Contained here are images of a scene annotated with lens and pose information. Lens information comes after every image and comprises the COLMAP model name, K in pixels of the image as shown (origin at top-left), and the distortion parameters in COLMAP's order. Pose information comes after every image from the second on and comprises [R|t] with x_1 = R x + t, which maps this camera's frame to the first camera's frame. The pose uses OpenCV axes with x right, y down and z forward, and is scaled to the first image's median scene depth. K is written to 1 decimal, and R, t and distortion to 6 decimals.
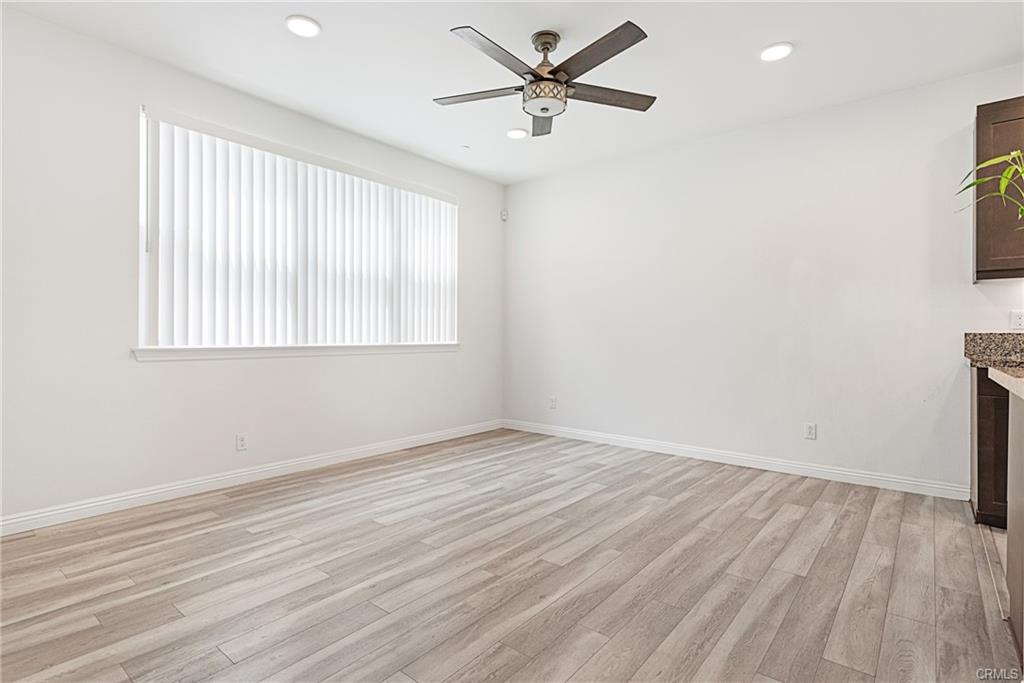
lens RADIAL K [[509.3, 0, 508.5], [0, 509.3, 325.6], [0, 0, 1]] dist [-0.001199, -0.000523]
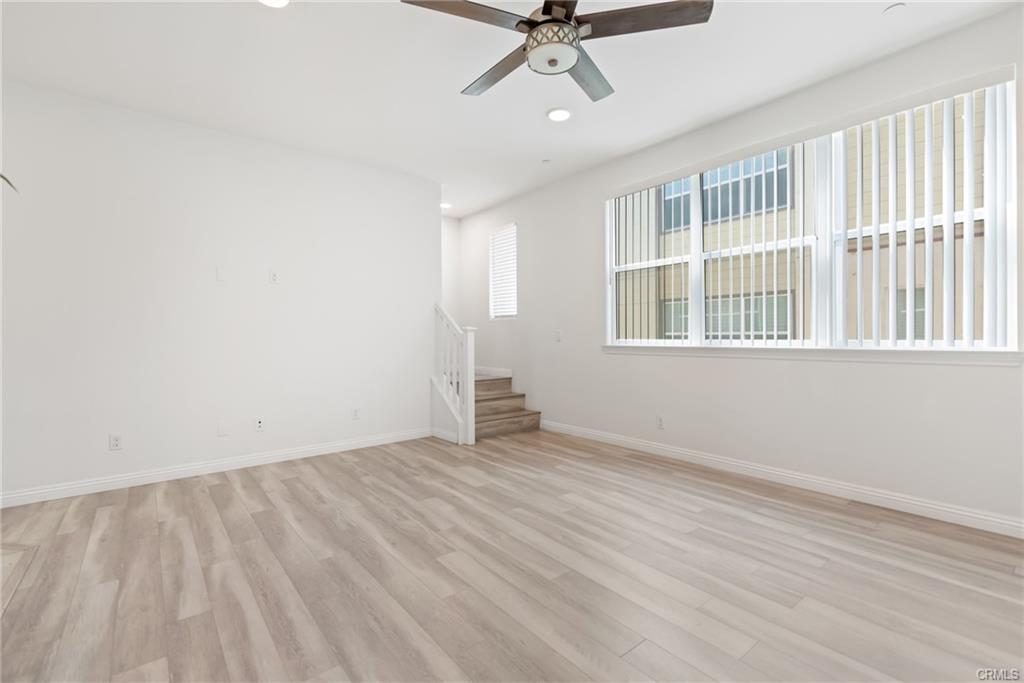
lens RADIAL K [[450.9, 0, 516.4], [0, 450.9, 336.4], [0, 0, 1]] dist [0.001426, -0.000932]
pose [[-0.186732, 0.003430, -0.982405, 0.889234], [0.021097, 0.999777, -0.000519, 0.015095], [0.982184, -0.020823, -0.186763, 1.211330]]
